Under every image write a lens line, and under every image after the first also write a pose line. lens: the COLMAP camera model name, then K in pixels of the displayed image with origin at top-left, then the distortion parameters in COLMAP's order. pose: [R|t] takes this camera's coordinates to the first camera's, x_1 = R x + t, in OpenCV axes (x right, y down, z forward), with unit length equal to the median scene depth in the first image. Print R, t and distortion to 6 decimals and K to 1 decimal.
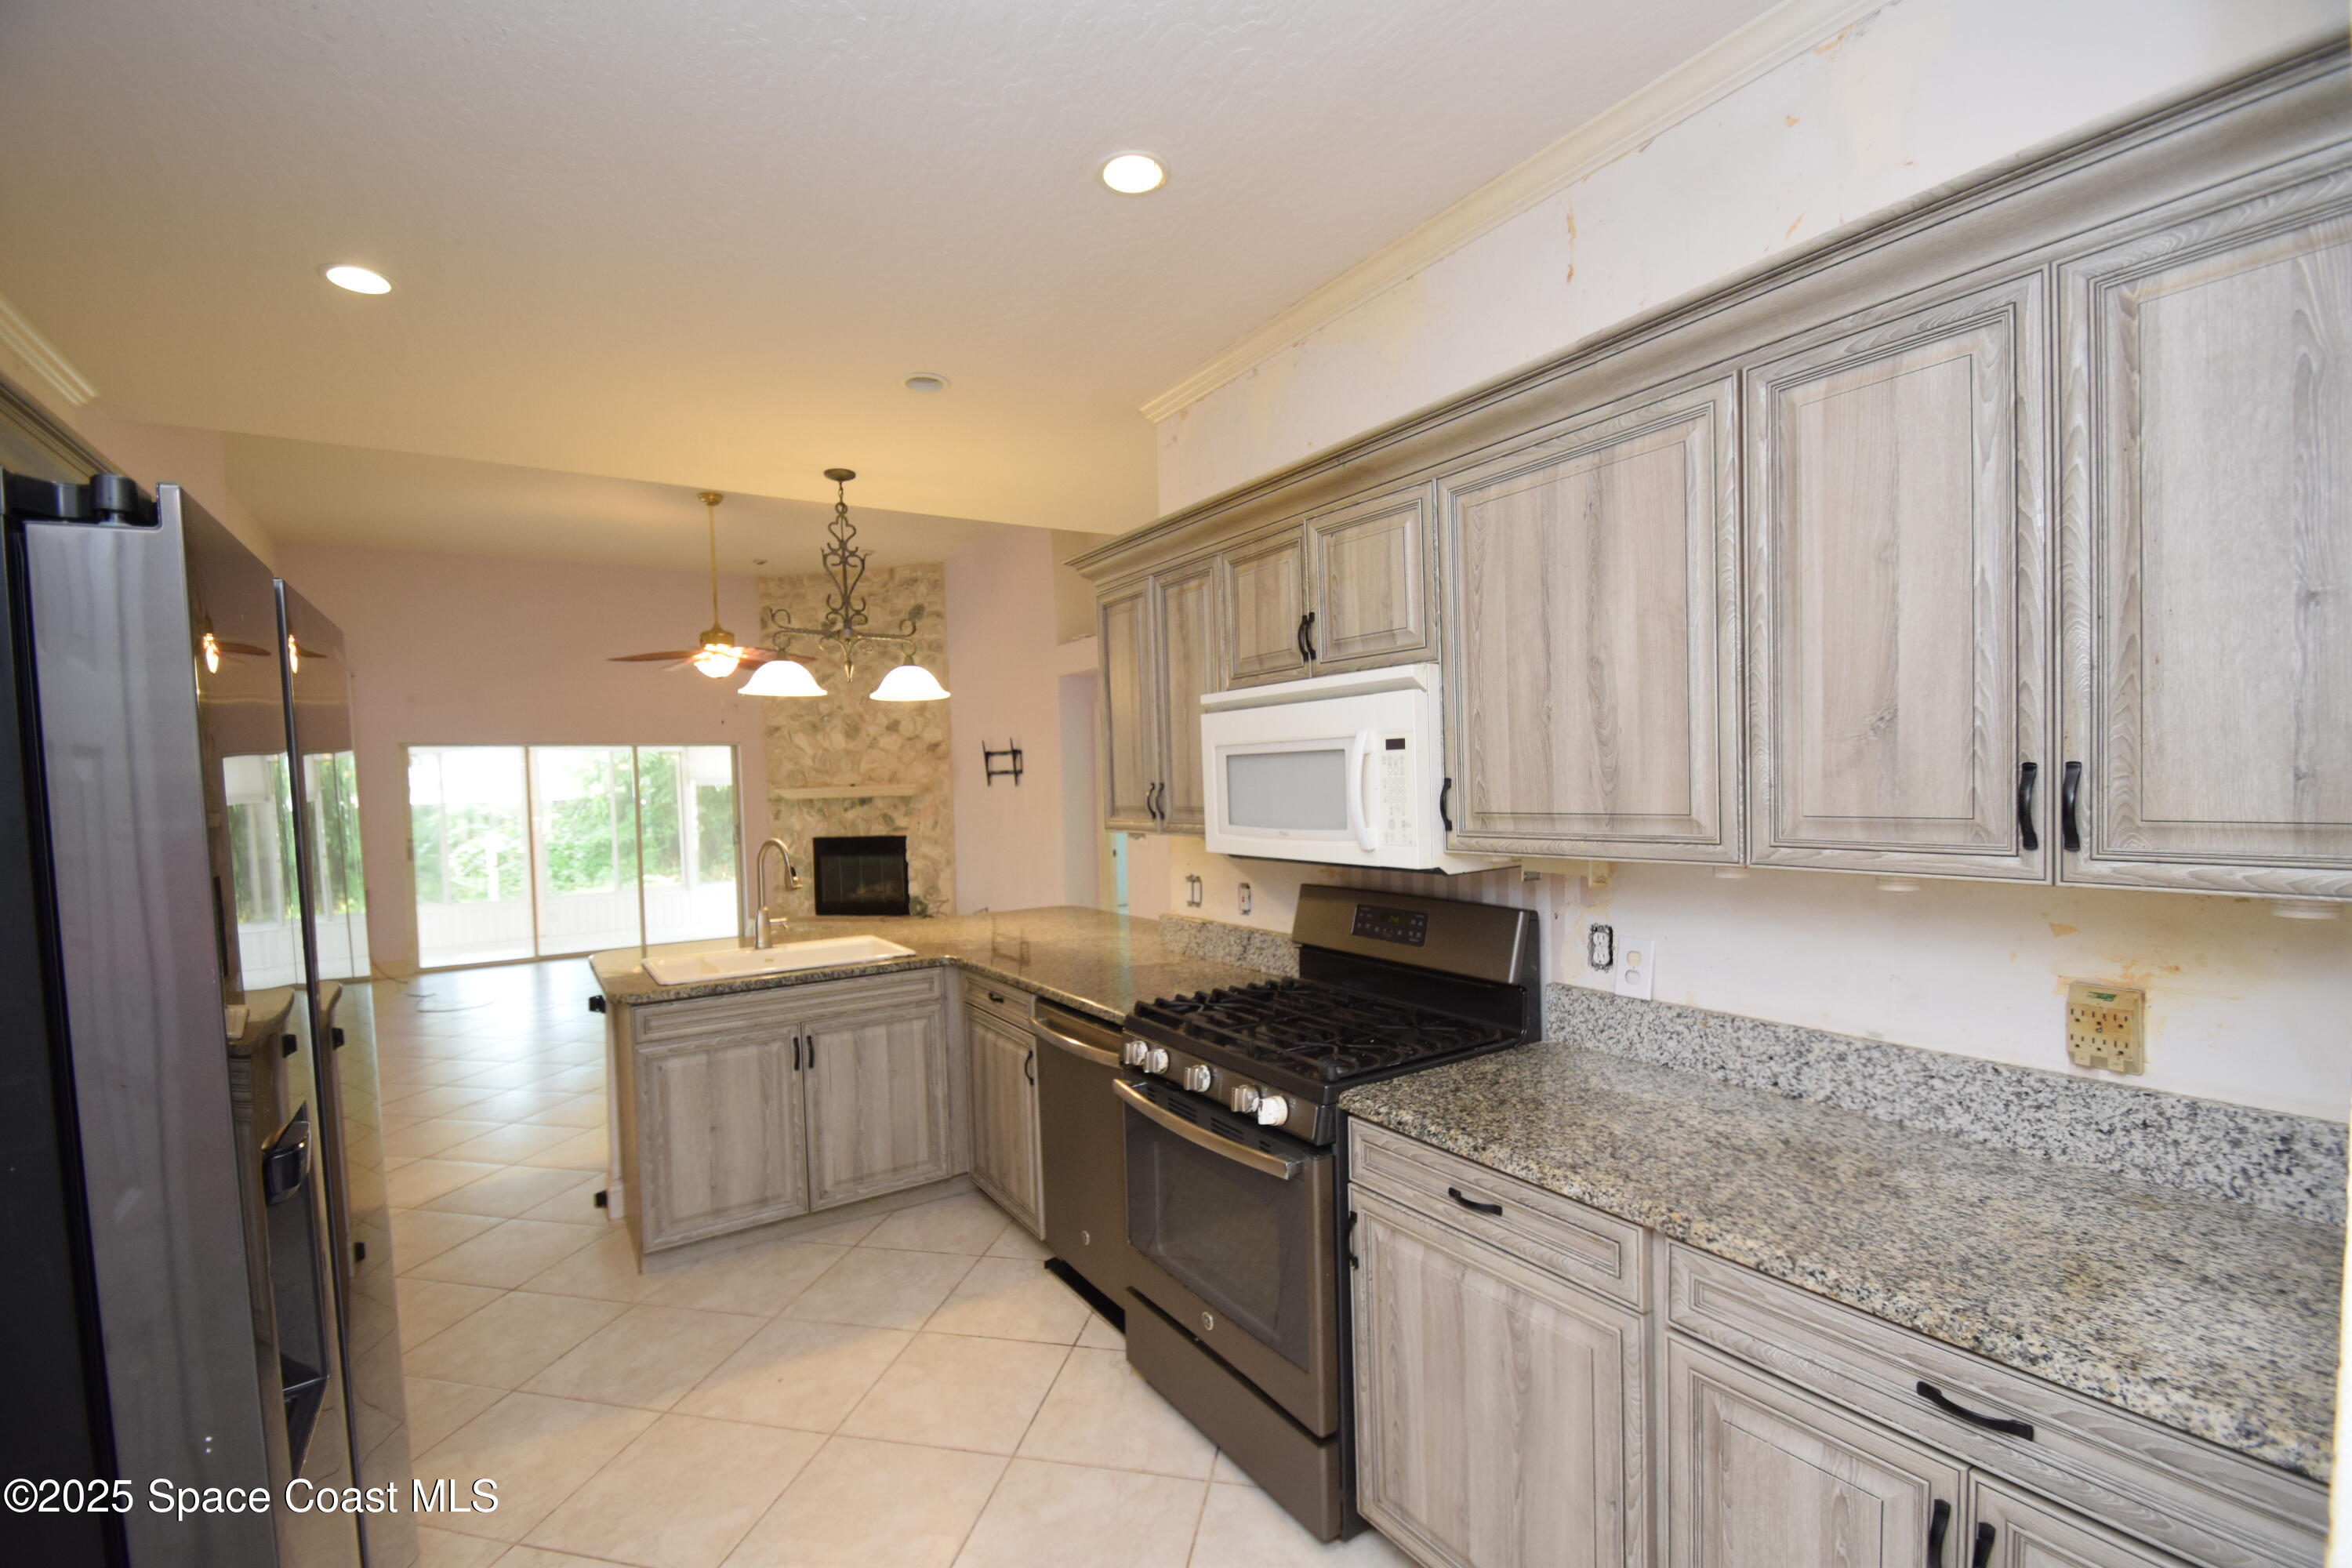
lens RADIAL K [[1023.7, 0, 1165.8], [0, 1023.7, 820.1], [0, 0, 1]] dist [0.015667, -0.017265]
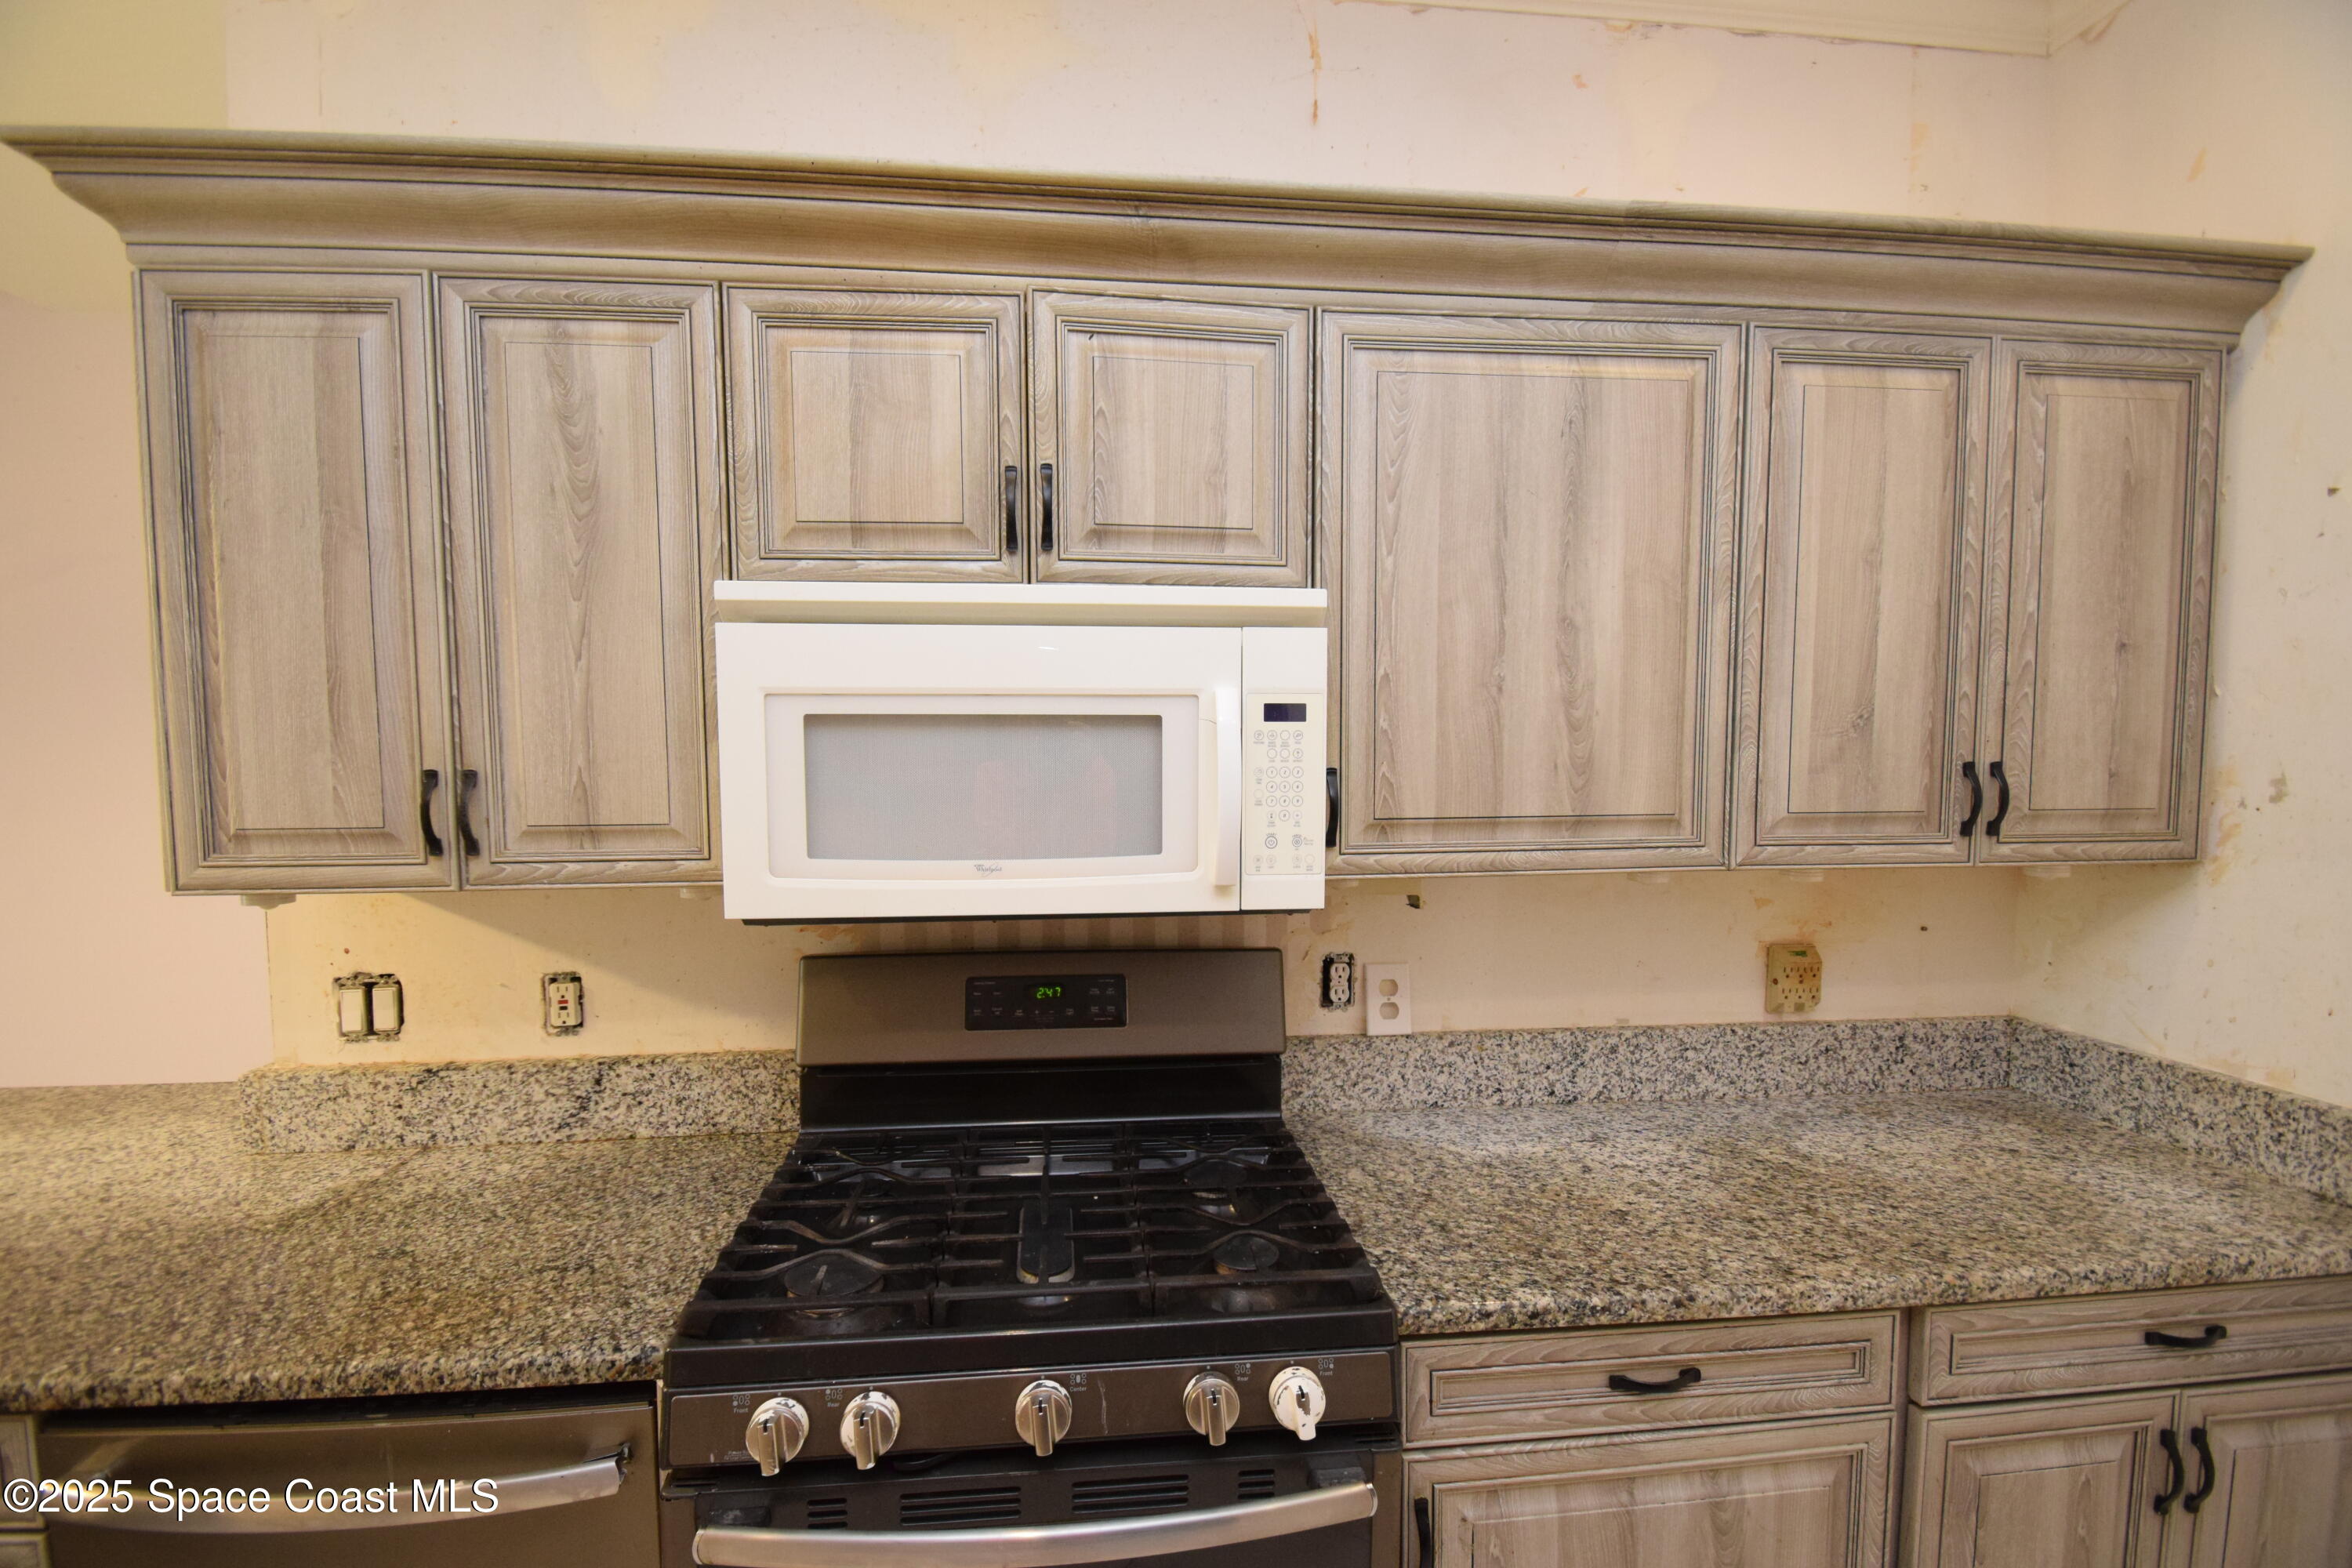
lens RADIAL K [[1023.7, 0, 1165.8], [0, 1023.7, 820.1], [0, 0, 1]] dist [0.015667, -0.017265]
pose [[0.448479, -0.028873, 0.893327, -0.416937], [0.026910, 0.999461, 0.018794, -0.025365], [-0.893388, 0.015611, 0.449015, 0.891908]]
